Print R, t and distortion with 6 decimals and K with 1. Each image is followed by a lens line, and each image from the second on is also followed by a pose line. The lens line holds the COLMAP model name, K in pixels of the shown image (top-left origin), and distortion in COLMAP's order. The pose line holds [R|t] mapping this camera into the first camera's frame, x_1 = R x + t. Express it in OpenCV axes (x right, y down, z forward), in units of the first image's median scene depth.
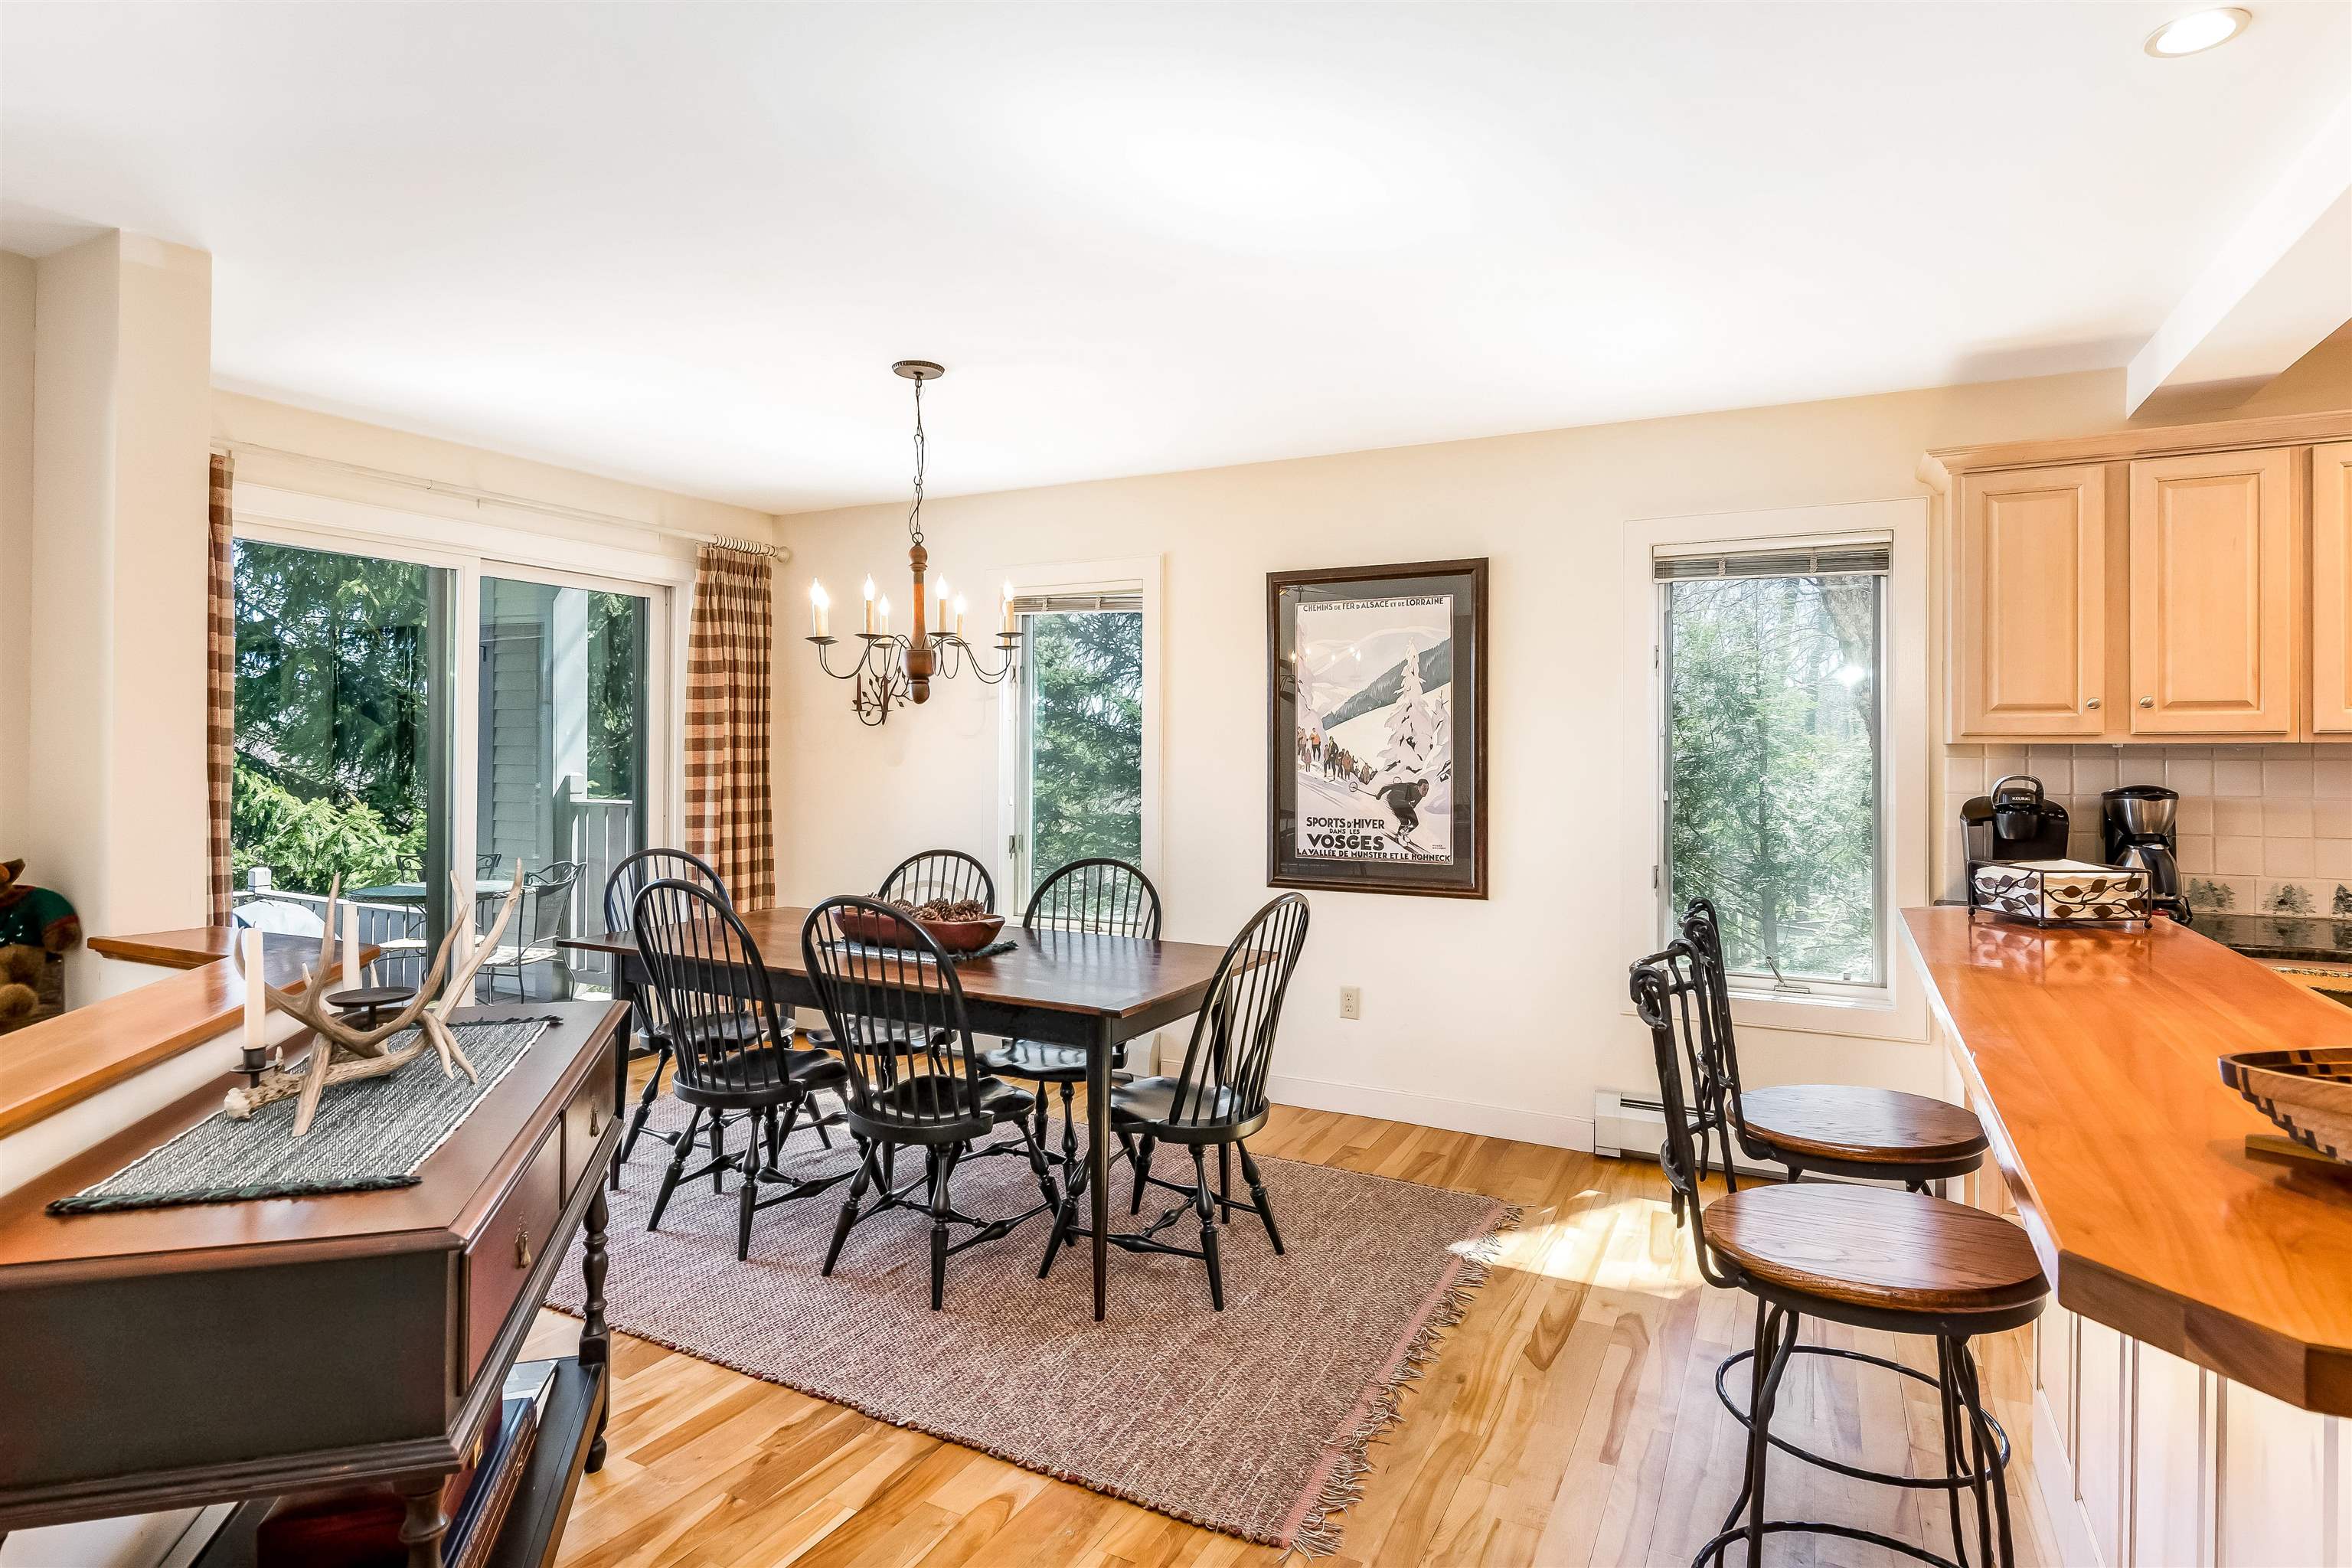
lens RADIAL K [[1219.1, 0, 1176.0], [0, 1219.1, 784.0], [0, 0, 1]] dist [-0.000723, -0.000142]
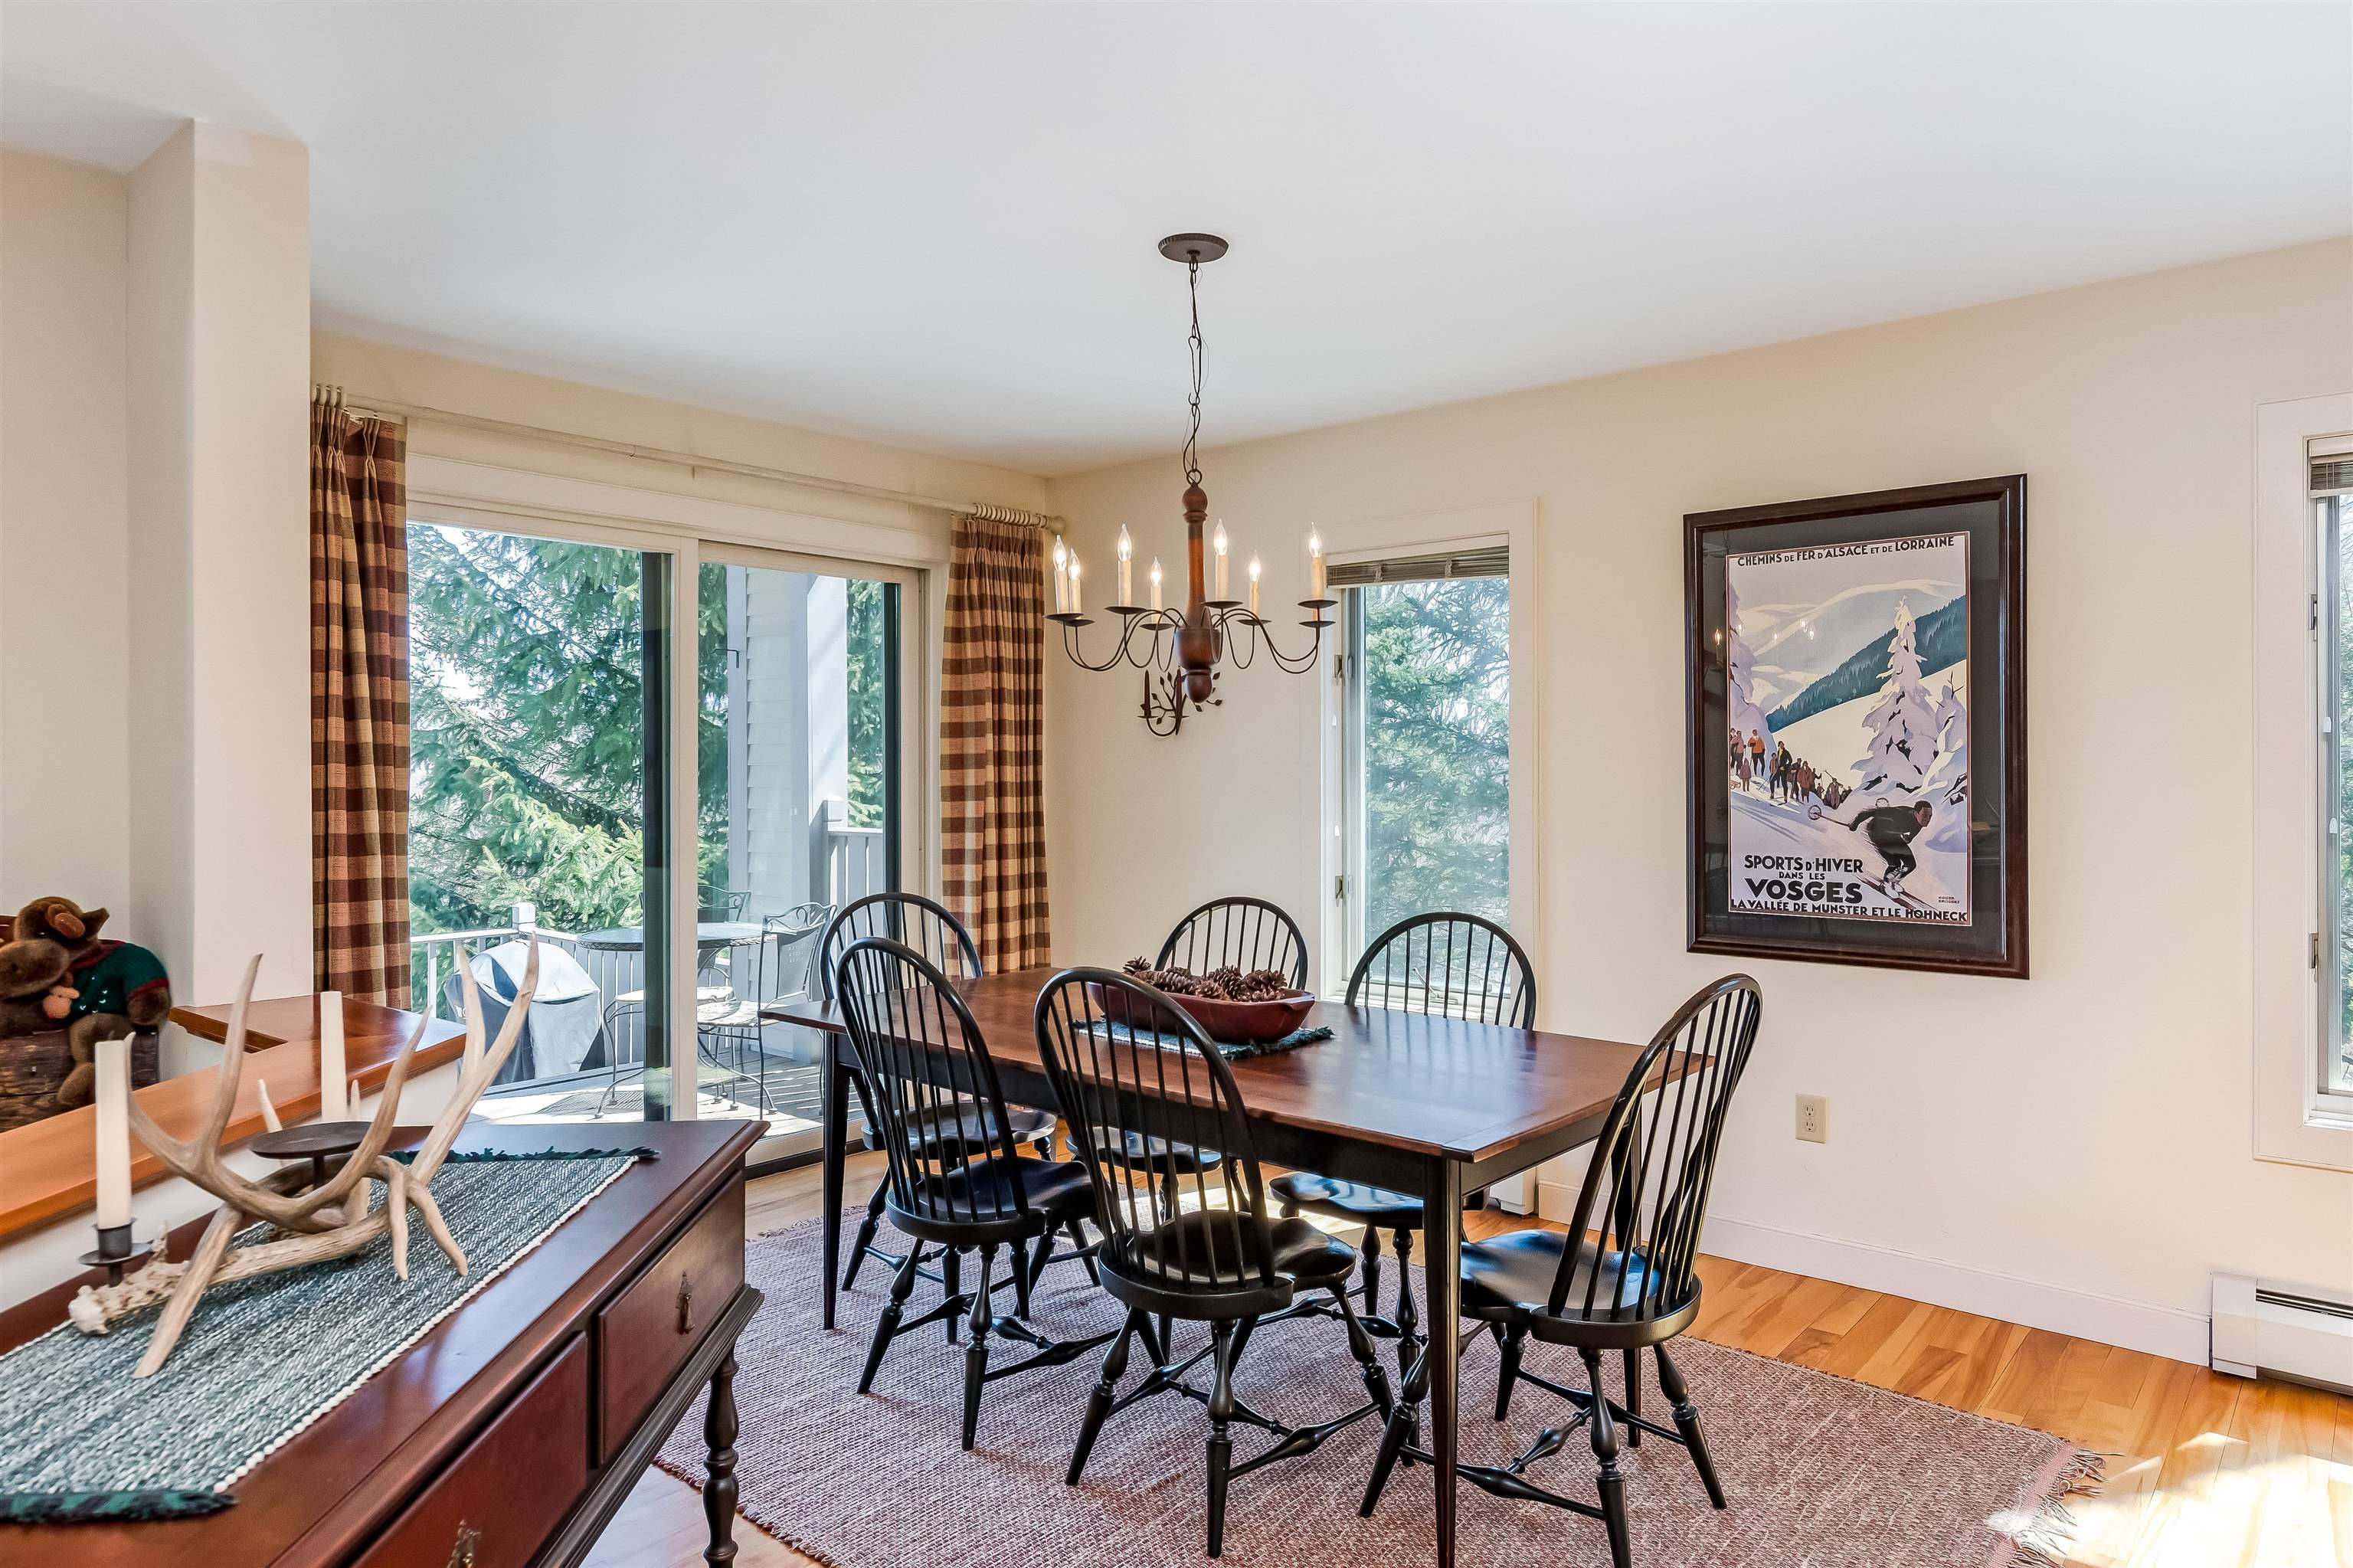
lens RADIAL K [[1428.3, 0, 1250.1], [0, 1428.3, 780.5], [0, 0, 1]] dist [0.005165, -0.000200]
pose [[0.977422, -0.006997, -0.211182, 0.001745], [0.003229, 0.999829, -0.018183, -0.002527], [0.211274, 0.017090, 0.977278, 0.143366]]
